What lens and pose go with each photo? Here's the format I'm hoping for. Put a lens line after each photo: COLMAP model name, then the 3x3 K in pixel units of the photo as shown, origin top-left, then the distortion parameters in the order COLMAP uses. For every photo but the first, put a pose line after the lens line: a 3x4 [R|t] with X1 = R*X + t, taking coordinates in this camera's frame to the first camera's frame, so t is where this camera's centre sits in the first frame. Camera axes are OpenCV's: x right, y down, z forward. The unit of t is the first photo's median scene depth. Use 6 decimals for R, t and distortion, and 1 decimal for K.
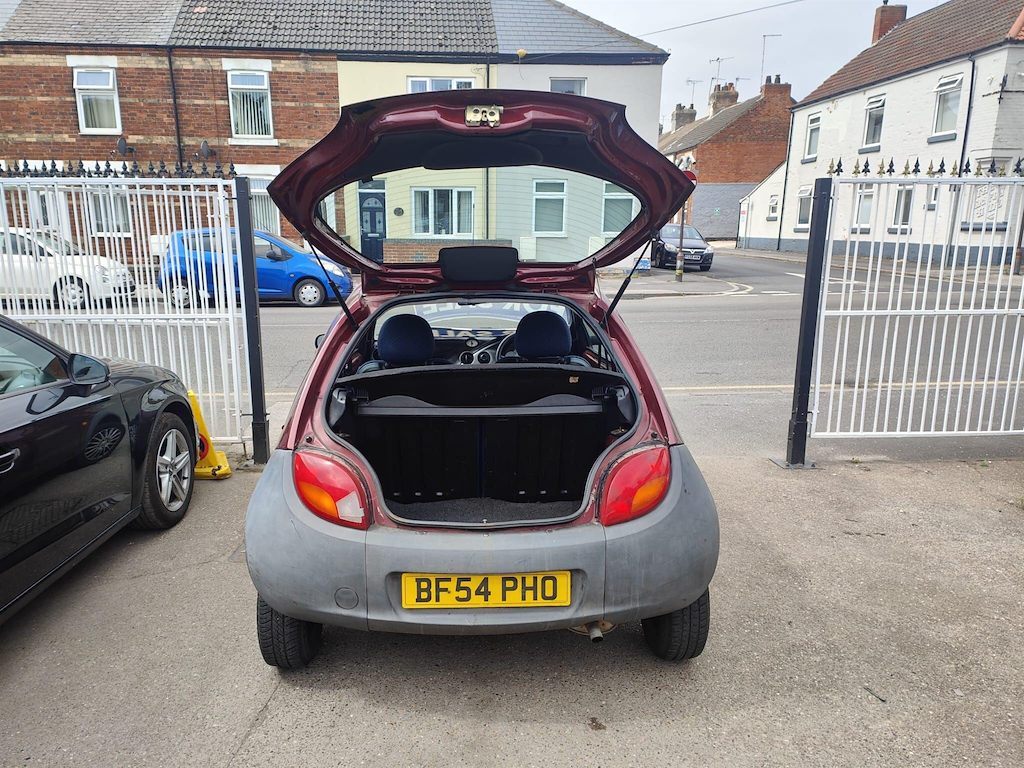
lens RADIAL K [[775.6, 0, 470.3], [0, 775.6, 405.2], [0, 0, 1]] dist [0.083454, -0.090590]
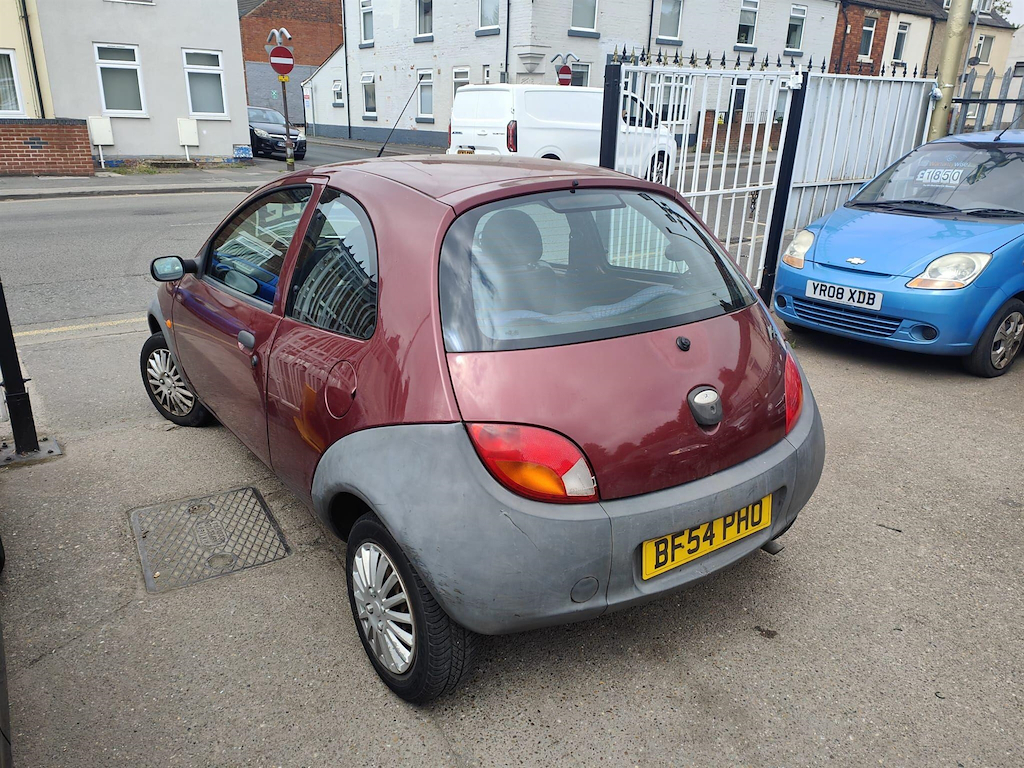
lens RADIAL K [[775.6, 0, 508.1], [0, 775.6, 406.2], [0, 0, 1]] dist [0.083454, -0.090590]
pose [[0.821200, -0.180614, 0.541303, -0.340041], [0.106248, 0.980396, 0.165937, -0.042257], [-0.560662, -0.078755, 0.824291, 0.219920]]
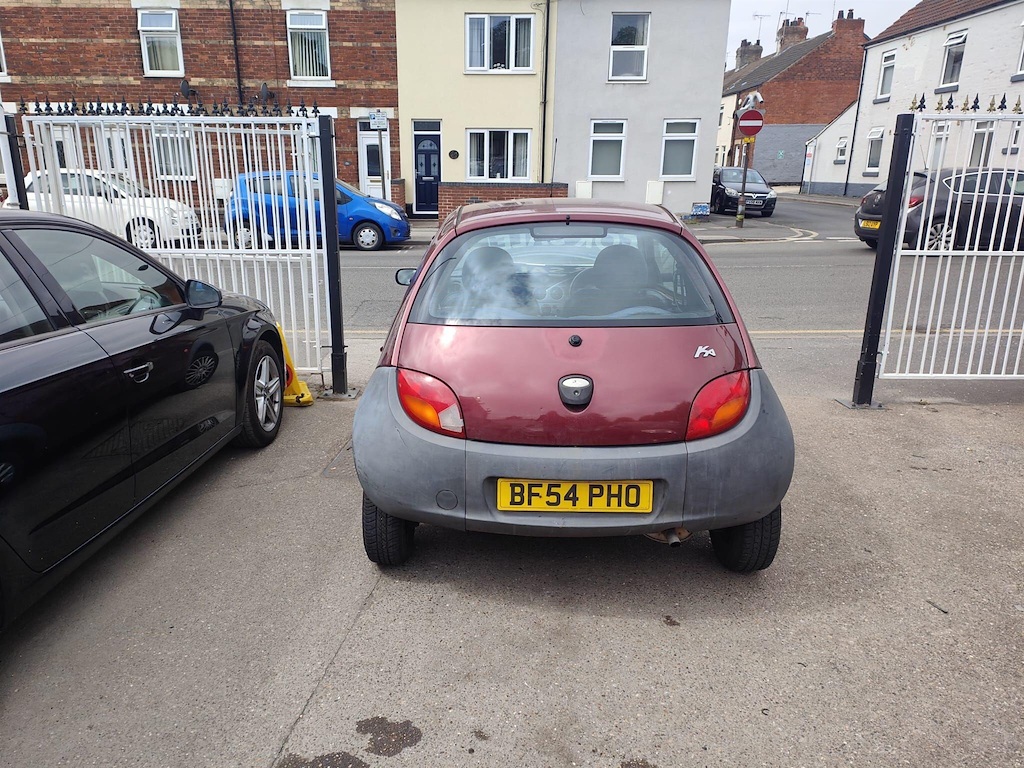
lens RADIAL K [[775.6, 0, 462.6], [0, 775.6, 408.2], [0, 0, 1]] dist [0.083454, -0.090590]
pose [[0.997652, 0.021039, -0.065183, -0.036617], [-0.016571, 0.997524, 0.068354, 0.022799], [0.066460, -0.067113, 0.995529, -0.049227]]
